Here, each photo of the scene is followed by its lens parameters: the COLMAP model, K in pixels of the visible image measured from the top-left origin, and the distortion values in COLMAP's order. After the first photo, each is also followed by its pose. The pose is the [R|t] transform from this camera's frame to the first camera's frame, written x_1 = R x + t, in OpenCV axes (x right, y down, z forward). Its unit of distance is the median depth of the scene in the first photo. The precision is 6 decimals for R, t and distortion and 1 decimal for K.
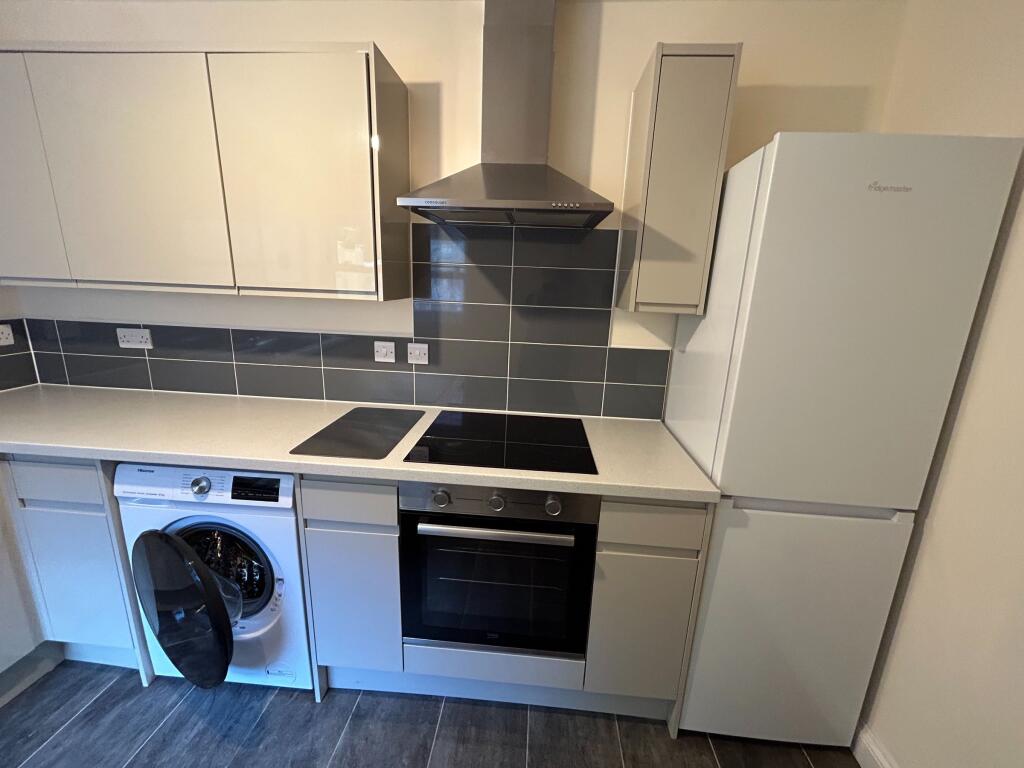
lens RADIAL K [[413.9, 0, 510.1], [0, 413.9, 382.8], [0, 0, 1]] dist [0.000212, -0.000448]
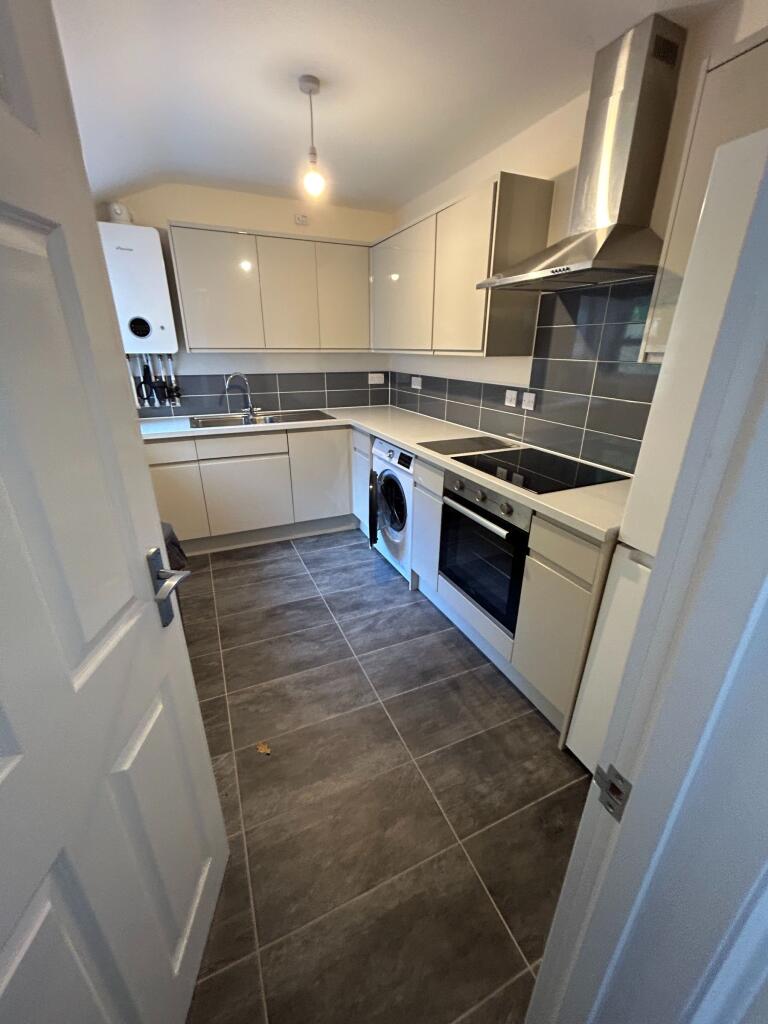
lens RADIAL K [[413.9, 0, 382.7], [0, 413.9, 512.7], [0, 0, 1]] dist [0.000212, -0.000448]
pose [[0.476572, 0.293983, -0.828525, 0.908338], [-0.194217, 0.954353, 0.226915, 0.069937], [0.857414, 0.052773, 0.511914, -0.039343]]
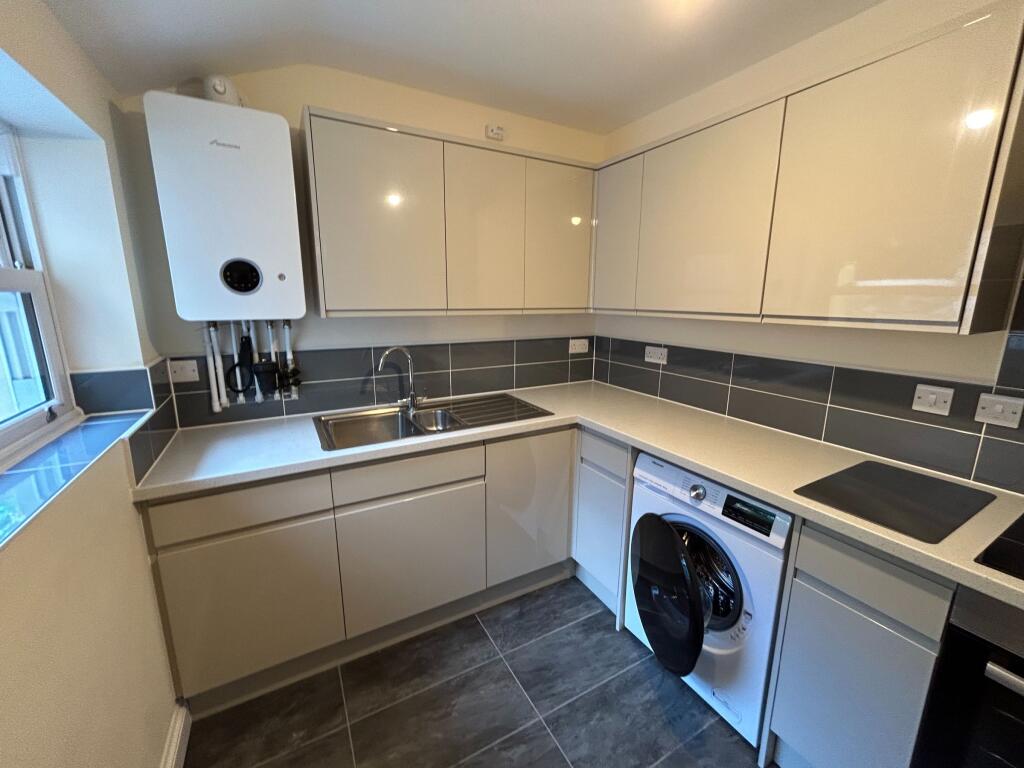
lens RADIAL K [[413.9, 0, 512.4], [0, 413.9, 382.9], [0, 0, 1]] dist [0.000212, -0.000448]
pose [[0.553343, 0.136821, -0.821639, -0.138682], [-0.182679, 0.982336, 0.040553, 0.005785], [0.812674, 0.127656, 0.568563, -0.070379]]
